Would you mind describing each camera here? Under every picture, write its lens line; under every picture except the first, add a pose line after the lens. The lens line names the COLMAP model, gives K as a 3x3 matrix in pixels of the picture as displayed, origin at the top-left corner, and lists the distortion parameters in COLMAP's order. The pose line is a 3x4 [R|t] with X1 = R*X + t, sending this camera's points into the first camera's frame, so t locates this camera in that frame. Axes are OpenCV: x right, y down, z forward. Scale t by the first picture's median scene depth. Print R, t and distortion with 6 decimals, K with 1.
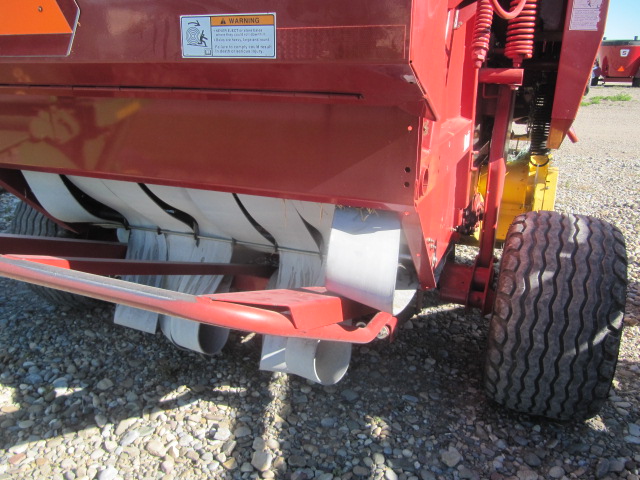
lens RADIAL K [[527.2, 0, 320.0], [0, 527.2, 240.0], [0, 0, 1]] dist [-0.055086, 0.005014]
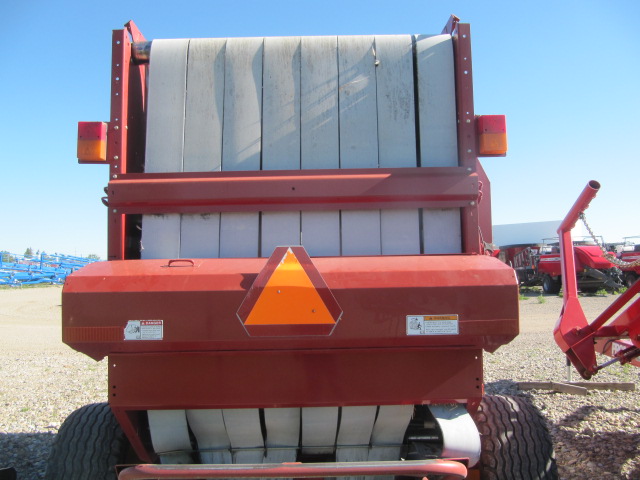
lens RADIAL K [[527.2, 0, 320.0], [0, 527.2, 240.0], [0, 0, 1]] dist [-0.055086, 0.005014]
pose [[0.920191, -0.003742, 0.391451, -0.777350], [0.151518, 0.925422, -0.347328, -0.020480], [-0.360957, 0.378920, 0.852132, -0.424917]]
